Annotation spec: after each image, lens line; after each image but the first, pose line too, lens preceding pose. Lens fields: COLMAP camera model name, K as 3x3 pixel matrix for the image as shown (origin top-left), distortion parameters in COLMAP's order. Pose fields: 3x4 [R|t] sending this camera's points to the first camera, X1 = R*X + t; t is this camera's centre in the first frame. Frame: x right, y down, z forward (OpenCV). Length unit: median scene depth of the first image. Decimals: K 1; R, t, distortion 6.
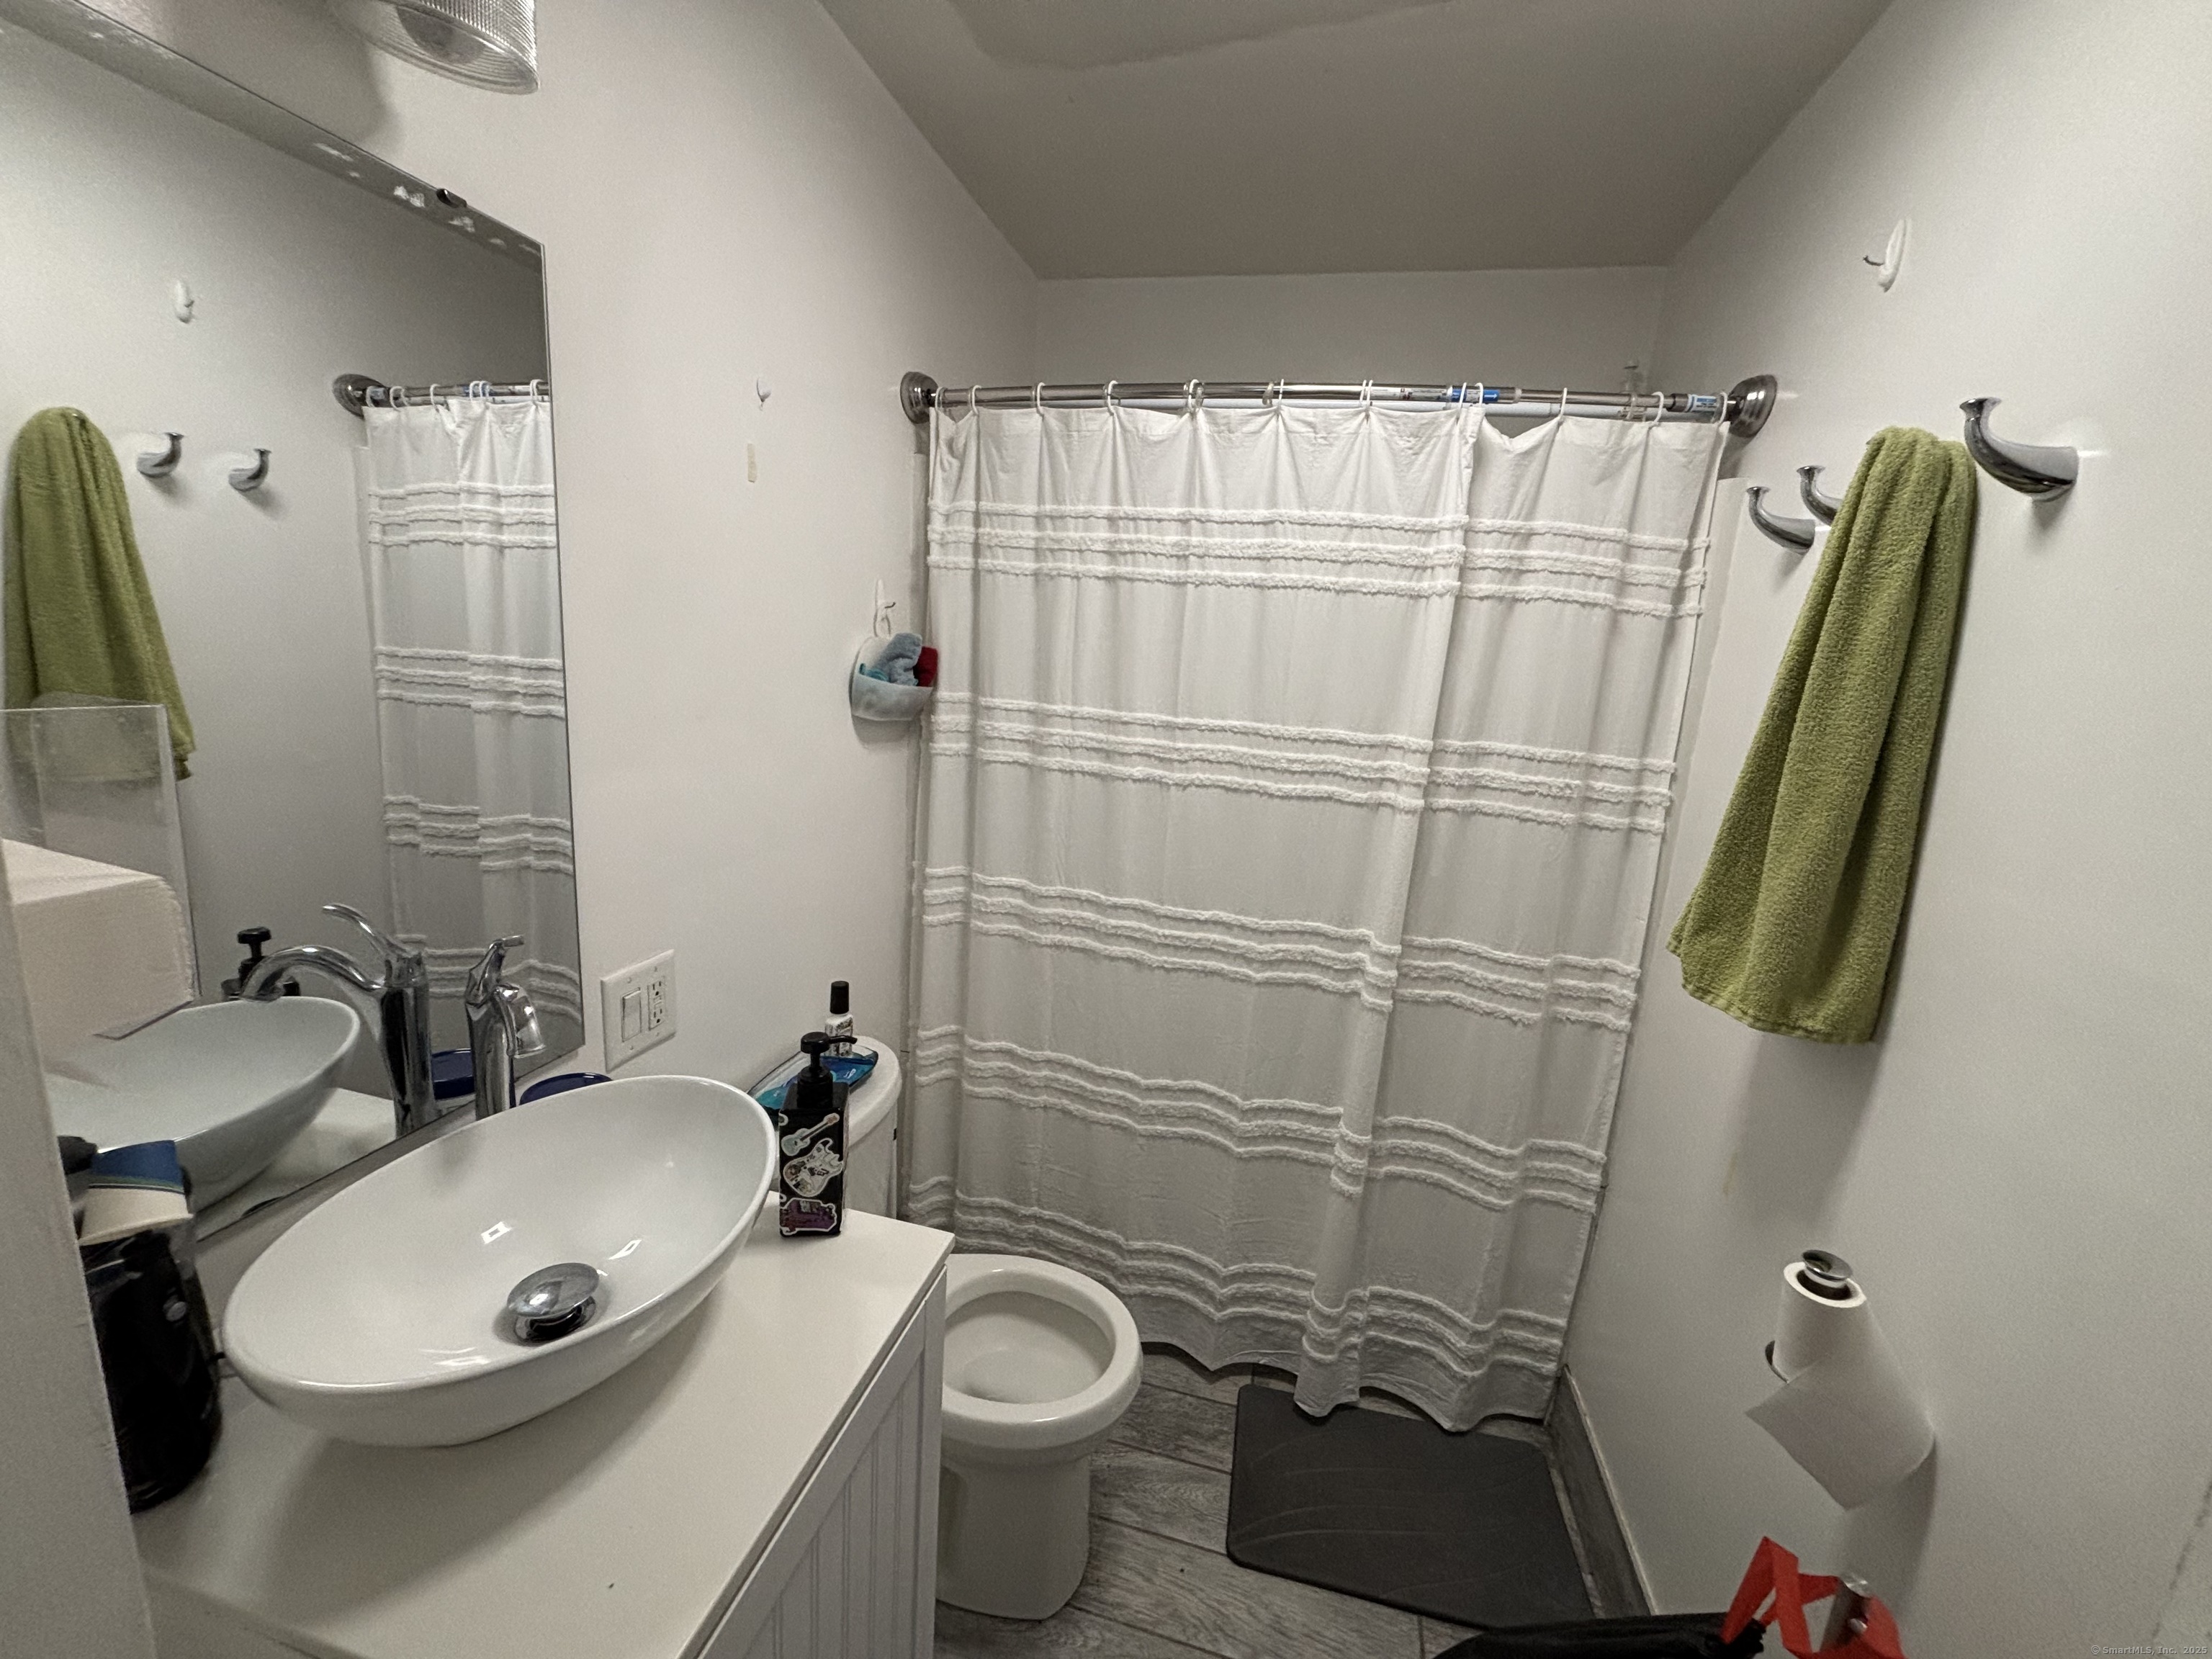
lens RADIAL K [[891.8, 0, 1098.7], [0, 891.8, 830.2], [0, 0, 1]] dist [-0.001586, -0.001035]
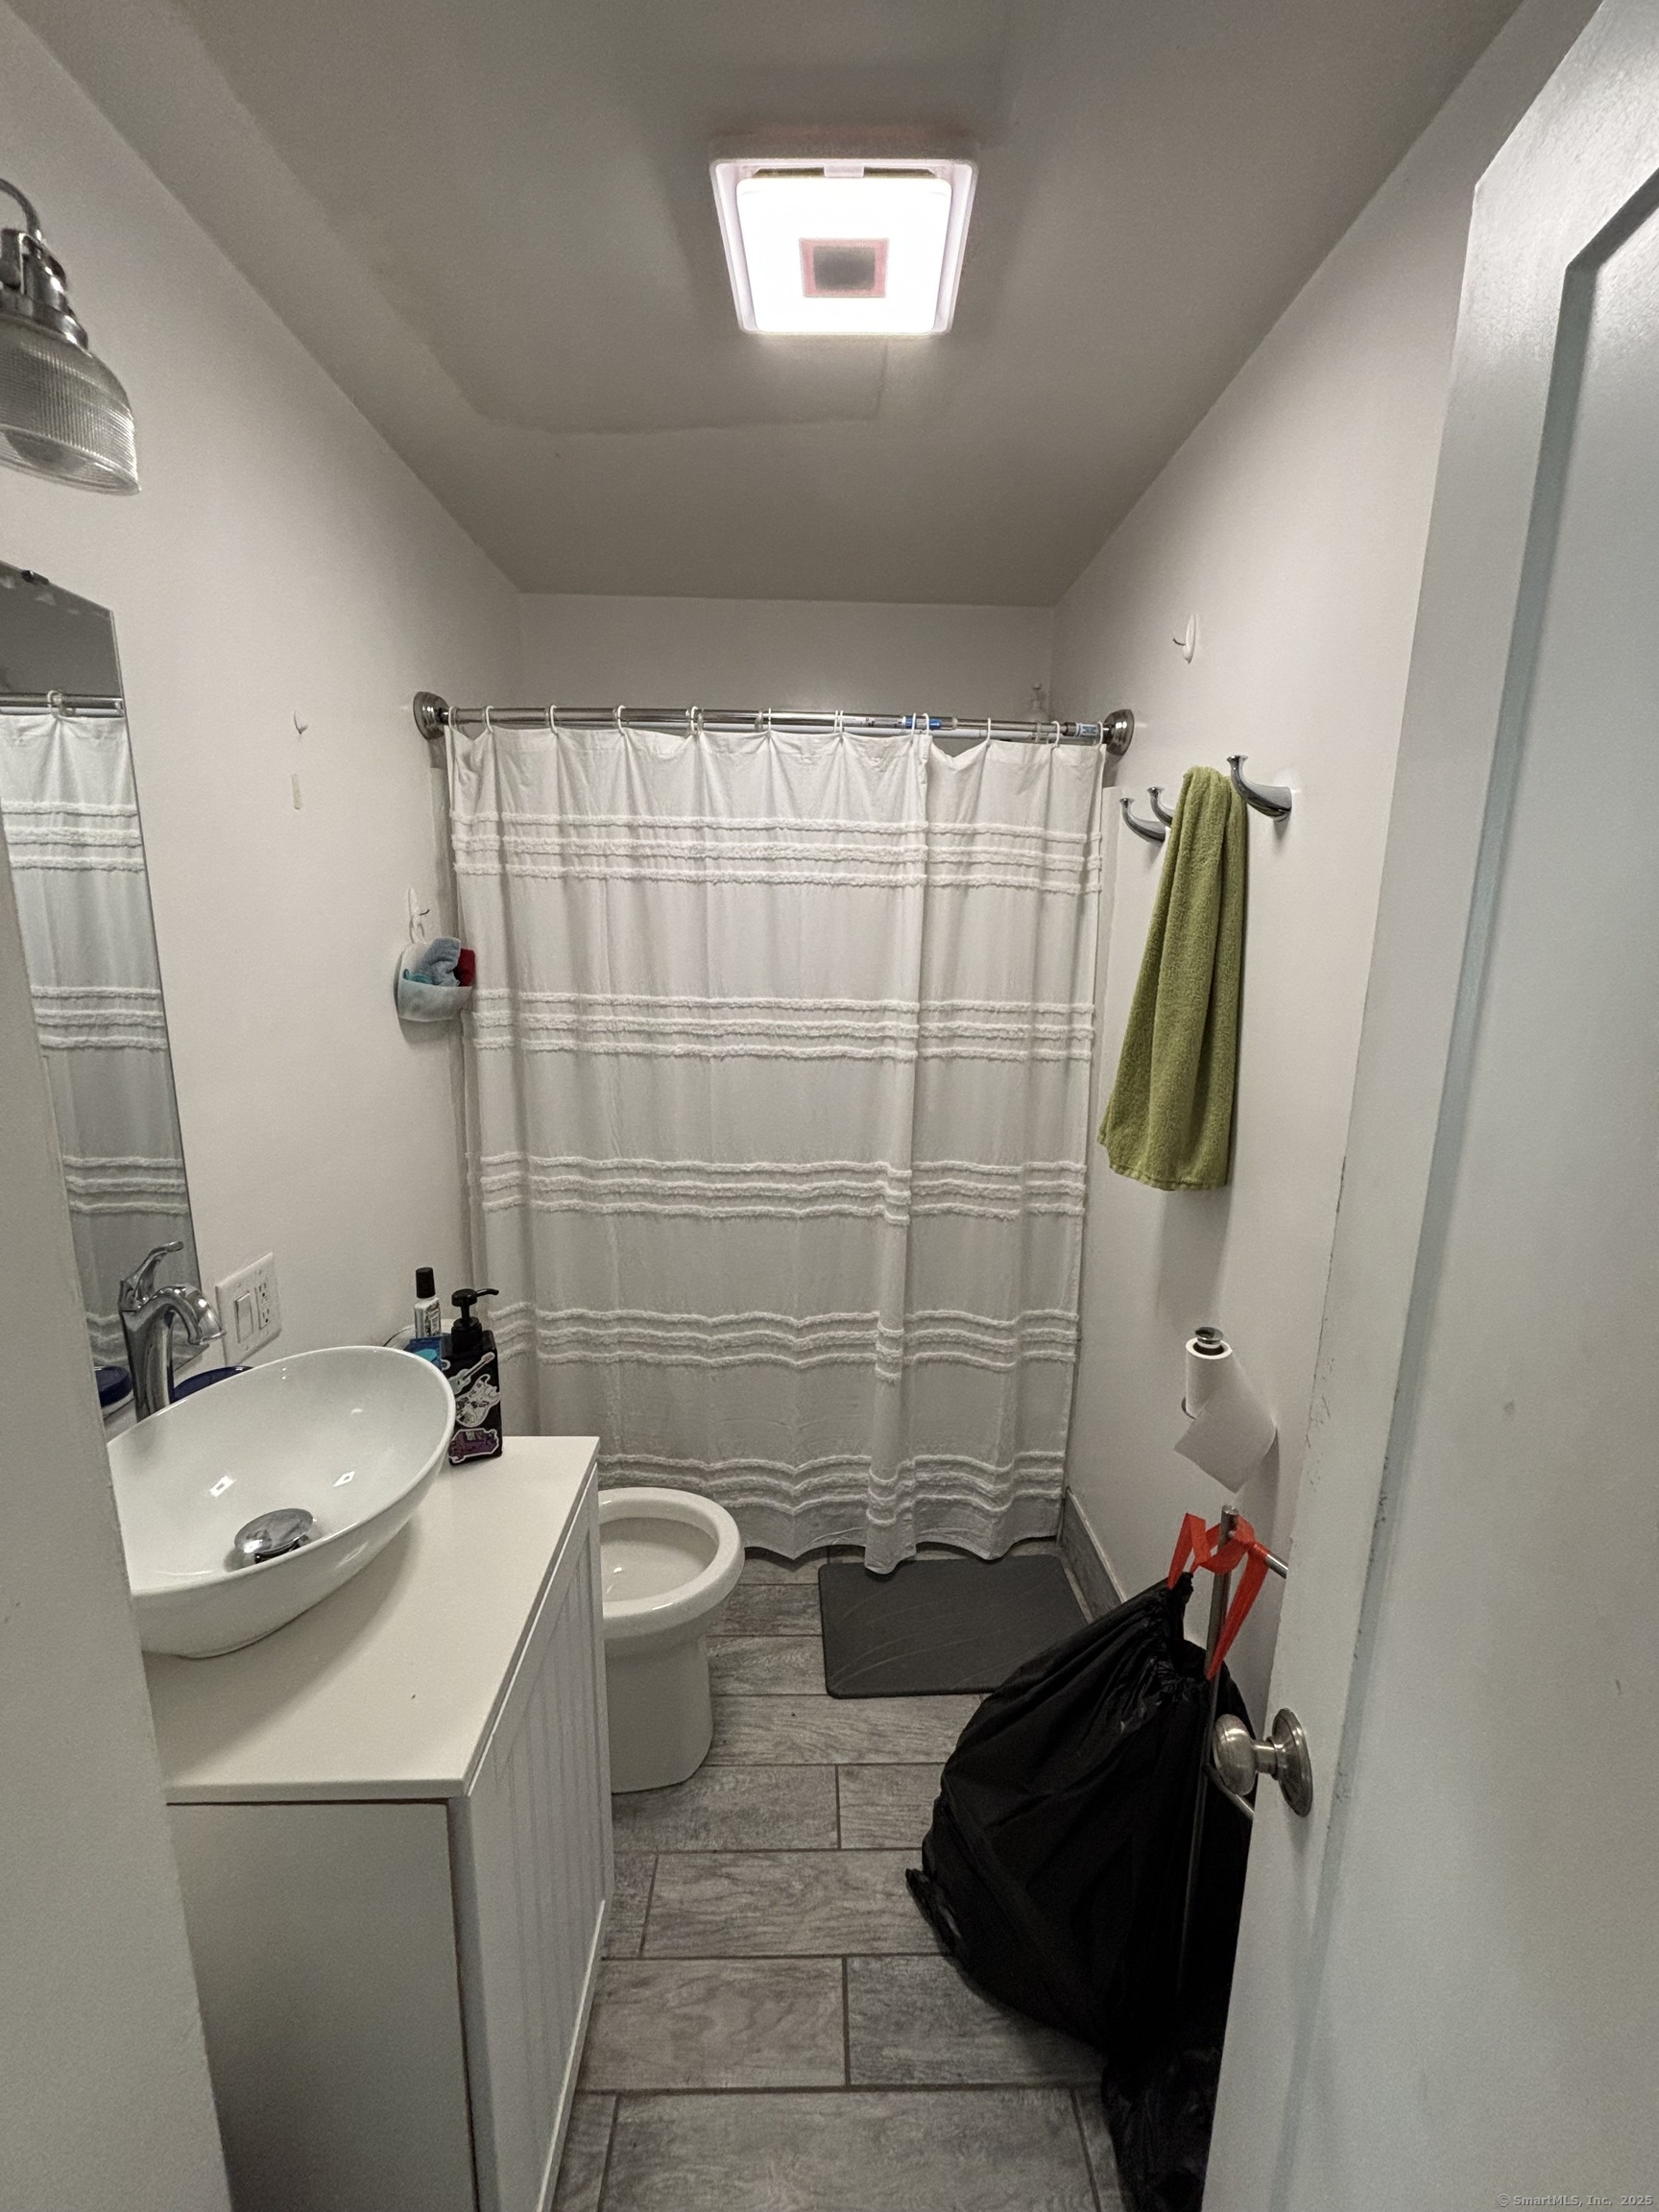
lens RADIAL K [[891.8, 0, 826.7], [0, 891.8, 1107.8], [0, 0, 1]] dist [-0.001586, -0.001035]
pose [[0.961662, -0.105236, 0.253241, -0.074499], [0.104052, 0.994407, 0.018102, 0.009396], [-0.253729, 0.008943, 0.967234, -0.157811]]
